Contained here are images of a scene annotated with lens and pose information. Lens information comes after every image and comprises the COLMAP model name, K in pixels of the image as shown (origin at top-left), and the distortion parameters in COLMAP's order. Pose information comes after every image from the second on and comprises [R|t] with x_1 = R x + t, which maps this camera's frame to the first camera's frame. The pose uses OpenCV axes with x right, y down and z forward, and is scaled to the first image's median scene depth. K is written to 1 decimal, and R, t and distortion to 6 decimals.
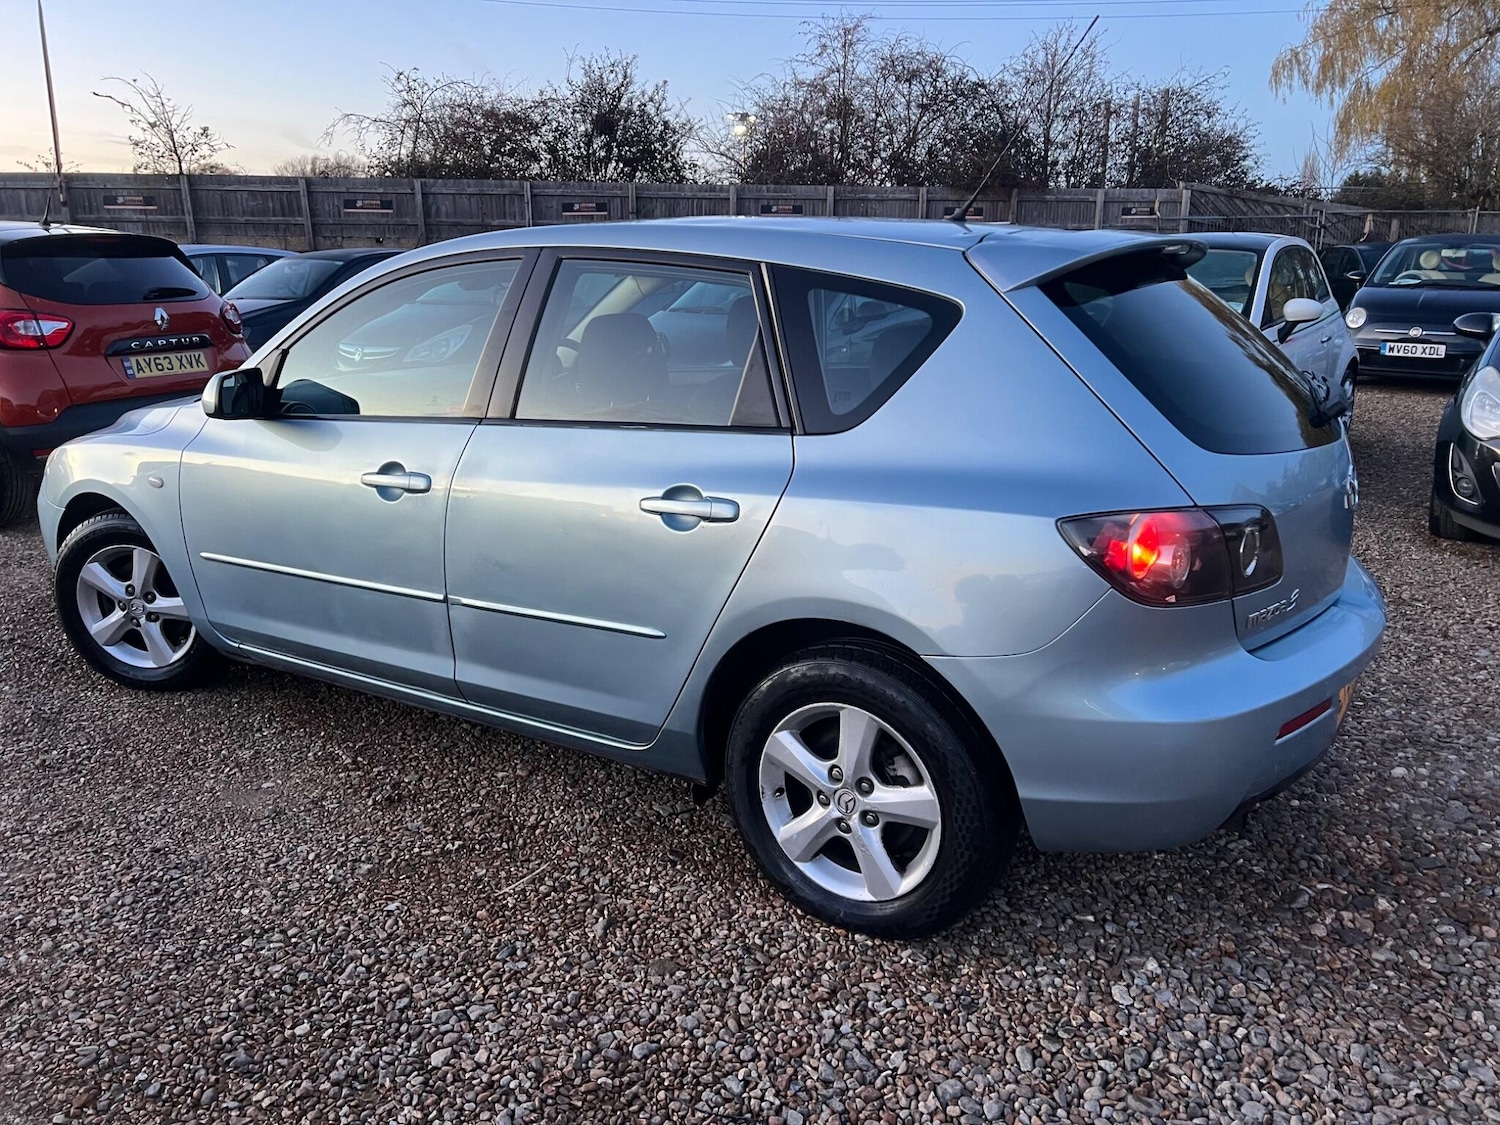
lens RADIAL K [[1114.3, 0, 761.5], [0, 1114.3, 557.9], [0, 0, 1]] dist [0.059345, -0.059028]
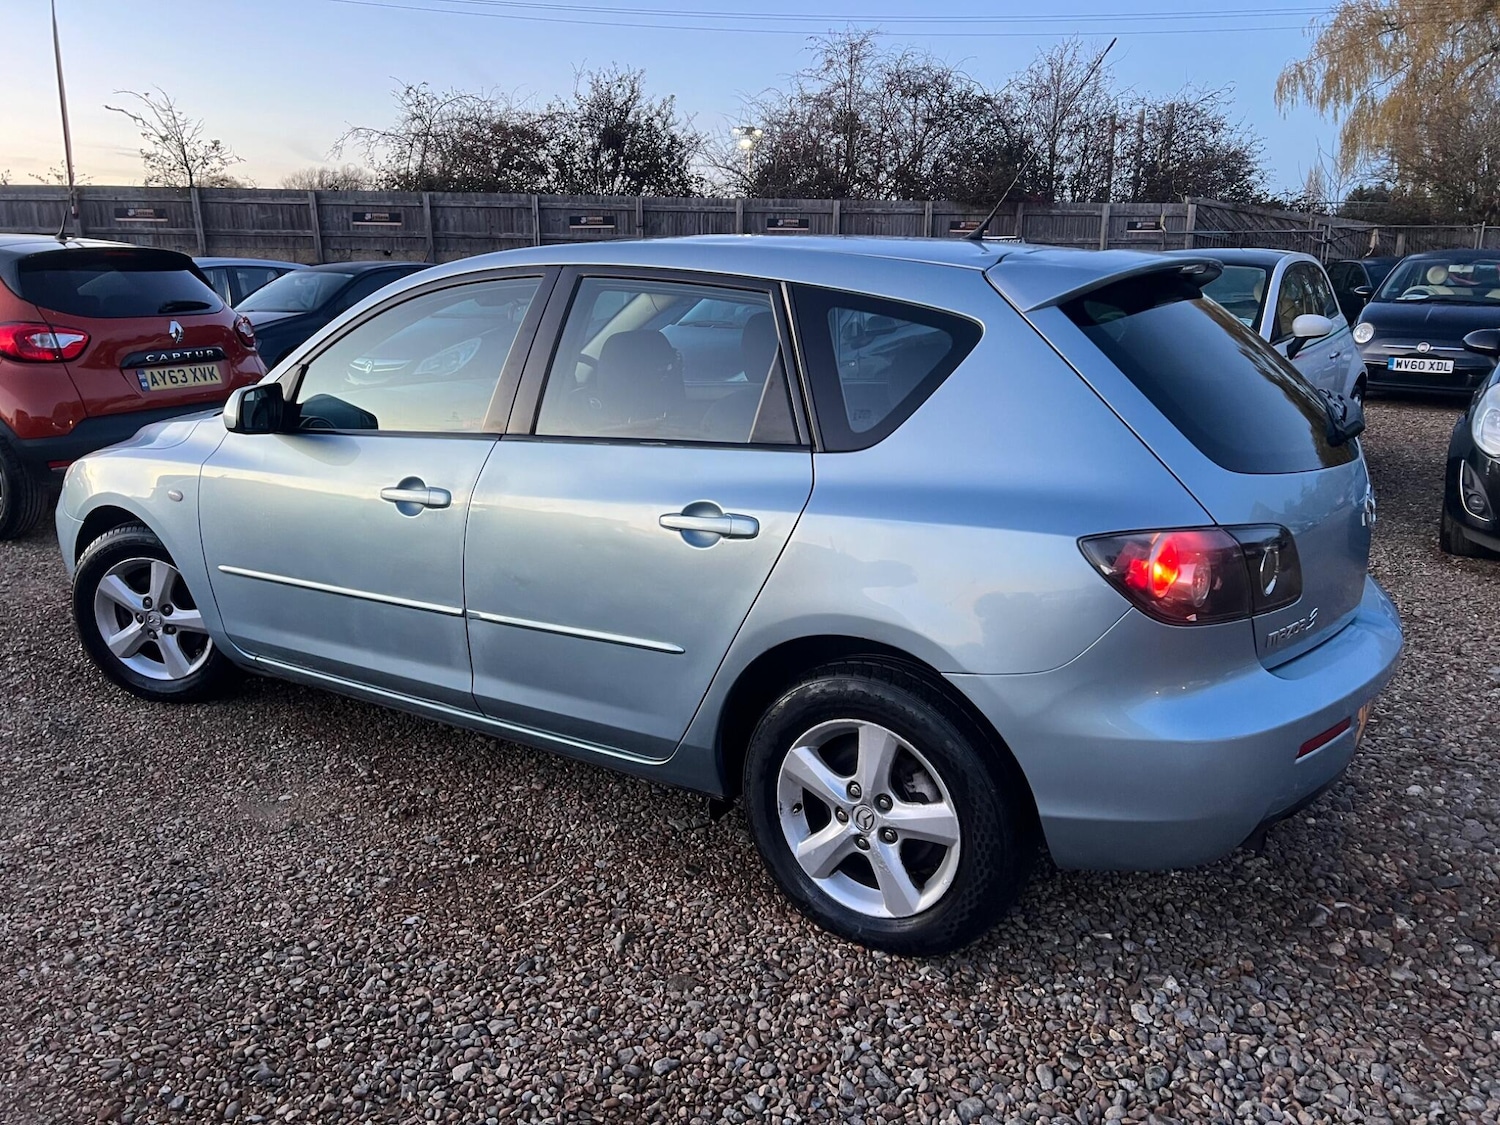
lens RADIAL K [[1114.3, 0, 759.2], [0, 1114.3, 558.7], [0, 0, 1]] dist [0.059345, -0.059028]
pose [[0.999981, 0.003701, -0.005030, -0.013364], [-0.003750, 0.999945, -0.009789, -0.003885], [0.004994, 0.009807, 0.999939, -0.005234]]
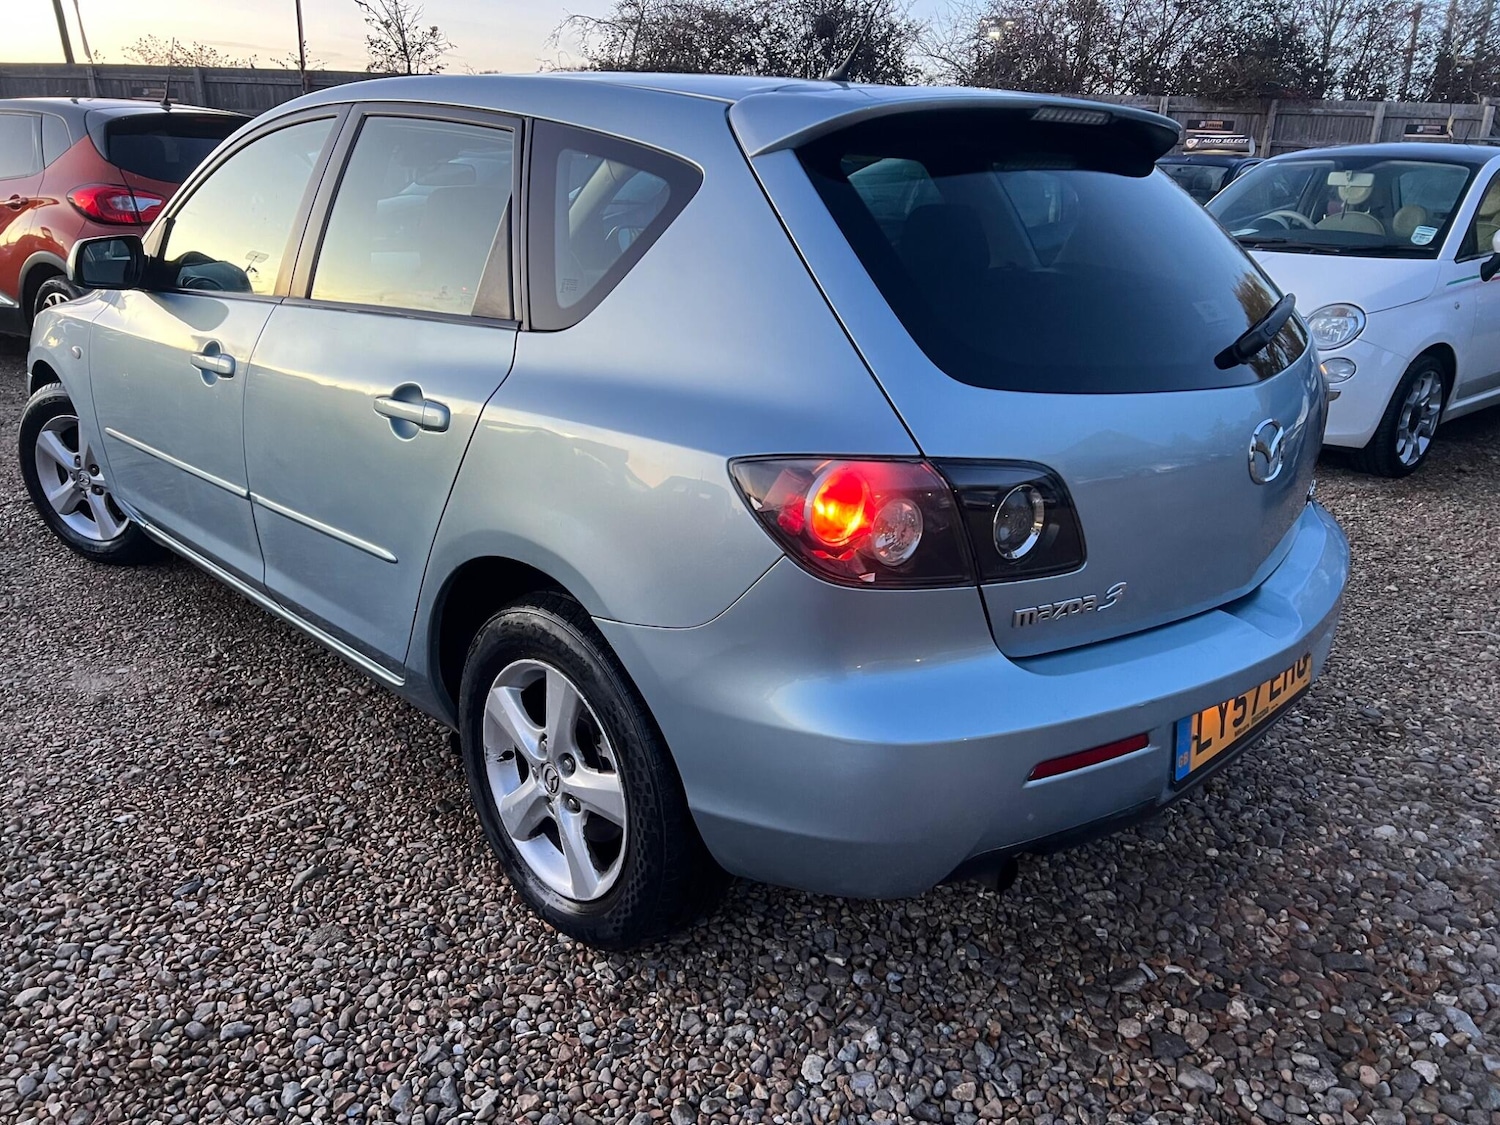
lens RADIAL K [[1114.3, 0, 746.1], [0, 1114.3, 556.4], [0, 0, 1]] dist [0.059345, -0.059028]
pose [[0.973553, 0.100256, -0.205288, 0.339593], [-0.086439, 0.993413, 0.075225, -0.020302], [0.211478, -0.055491, 0.975806, 0.204106]]
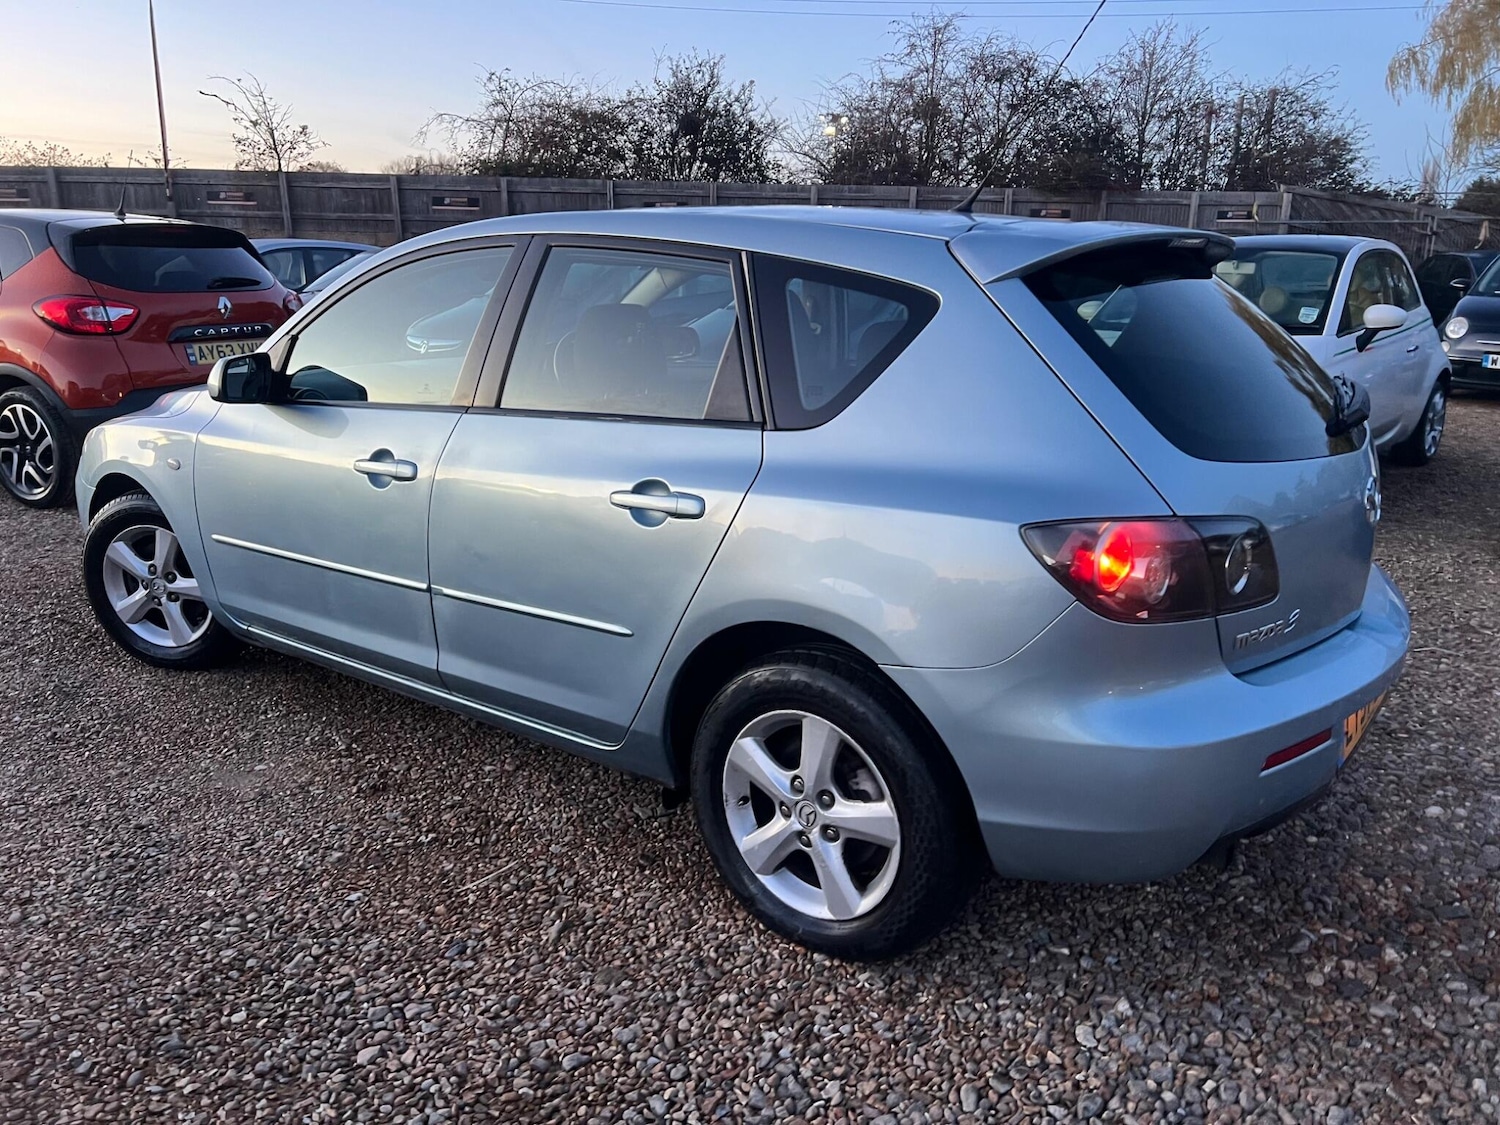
lens RADIAL K [[1114.3, 0, 756.8], [0, 1114.3, 558.0], [0, 0, 1]] dist [0.059345, -0.059028]
pose [[0.996505, 0.032974, -0.076745, 0.090171], [-0.033077, 0.999453, -0.000068, 0.000156], [0.076701, 0.002606, 0.997051, 0.037660]]
